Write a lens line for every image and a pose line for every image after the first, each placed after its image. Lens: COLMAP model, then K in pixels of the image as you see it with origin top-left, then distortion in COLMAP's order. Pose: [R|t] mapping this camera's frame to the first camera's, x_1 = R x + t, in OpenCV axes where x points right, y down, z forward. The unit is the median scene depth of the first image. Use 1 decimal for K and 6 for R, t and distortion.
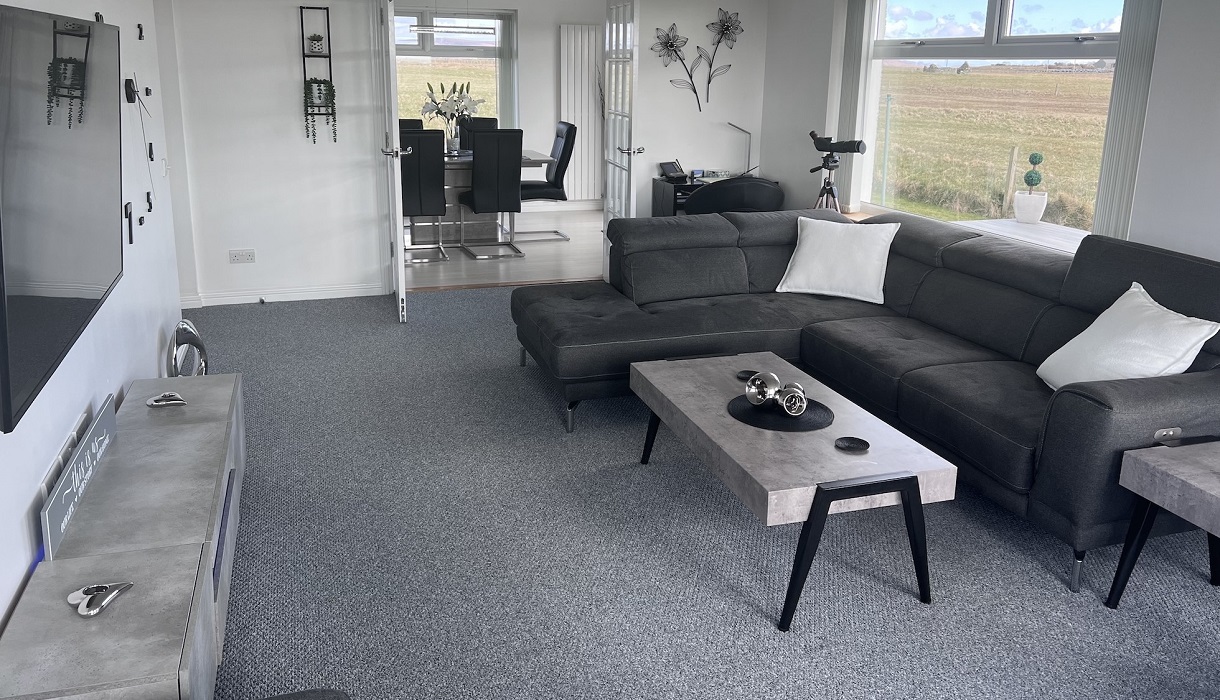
lens RADIAL K [[922.4, 0, 610.2], [0, 922.4, 277.7], [0, 0, 1]] dist [0.086497, -0.113205]
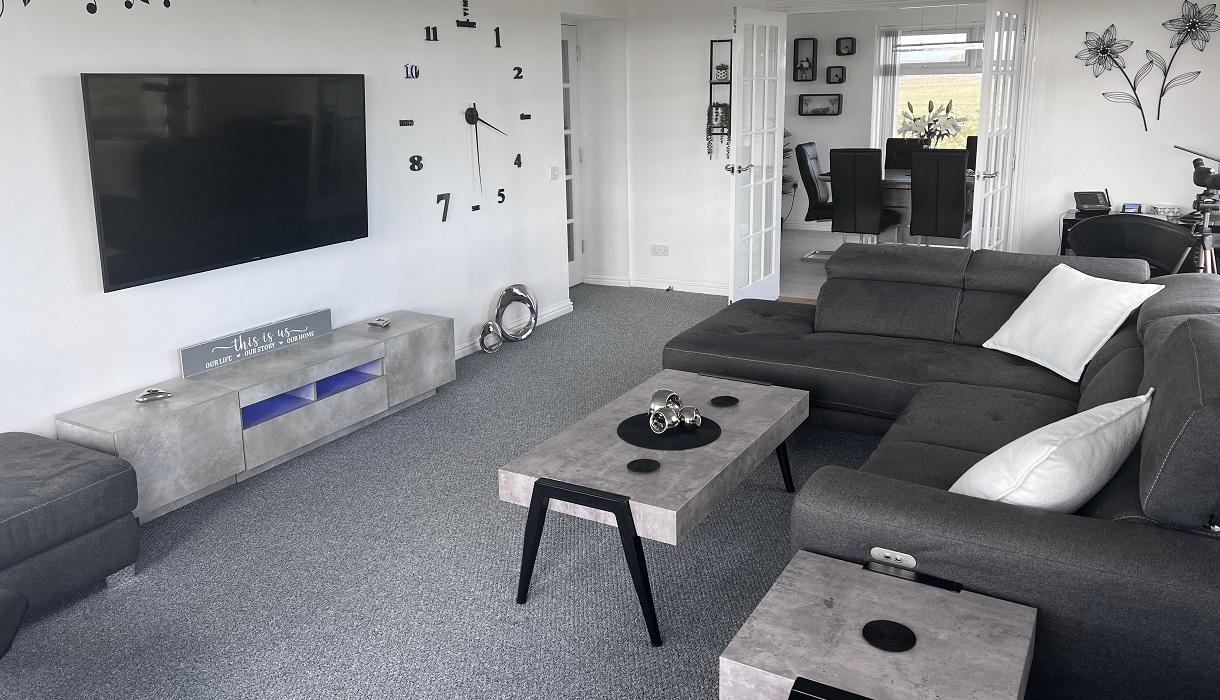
lens RADIAL K [[913.9, 0, 609.7], [0, 913.9, 302.0], [0, 0, 1]] dist [0.092387, -0.105001]
pose [[0.665413, 0.143894, -0.732476, 0.461329], [-0.139161, 0.987955, 0.067663, -0.028323], [0.733390, 0.056909, 0.677422, 0.146004]]
